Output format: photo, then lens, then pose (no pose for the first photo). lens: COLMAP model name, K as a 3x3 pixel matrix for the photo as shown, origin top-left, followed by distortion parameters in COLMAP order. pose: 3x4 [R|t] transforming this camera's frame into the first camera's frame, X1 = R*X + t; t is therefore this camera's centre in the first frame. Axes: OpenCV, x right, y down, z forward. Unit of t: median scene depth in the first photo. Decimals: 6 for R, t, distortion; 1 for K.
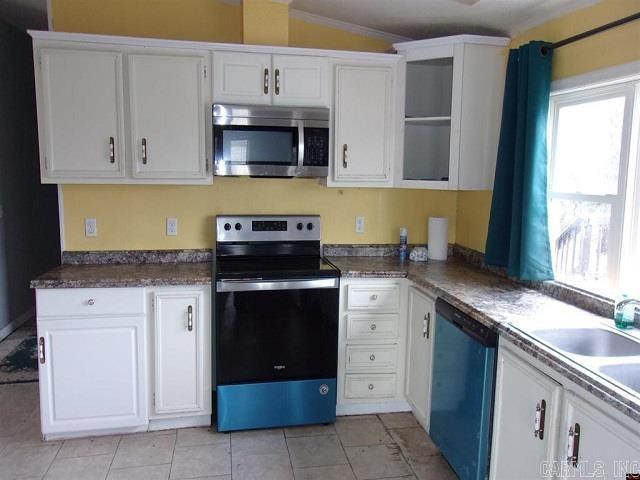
lens RADIAL K [[509.2, 0, 319.3], [0, 509.2, 238.2], [0, 0, 1]] dist [-0.005567, 0.036666]
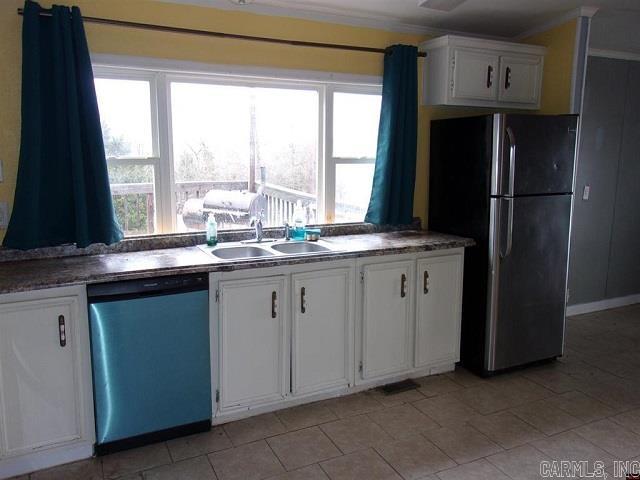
lens RADIAL K [[509.2, 0, 322.5], [0, 509.2, 226.9], [0, 0, 1]] dist [-0.005567, 0.036666]
pose [[-0.265751, -0.167767, 0.949332, -0.617464], [0.128275, 0.969831, 0.207298, -0.099823], [-0.955469, 0.176865, -0.236214, 0.726661]]
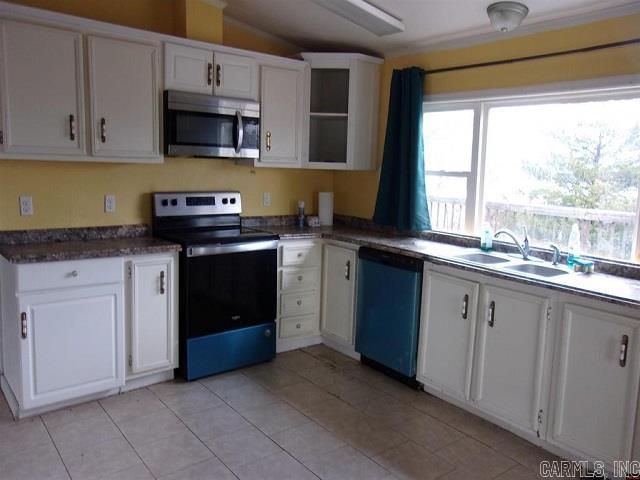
lens RADIAL K [[509.2, 0, 314.0], [0, 509.2, 237.8], [0, 0, 1]] dist [-0.005567, 0.036666]
pose [[0.885951, -0.053292, 0.460708, -0.455659], [0.044866, 0.998565, 0.029229, 0.040465], [-0.461604, -0.005226, 0.887071, -0.138162]]
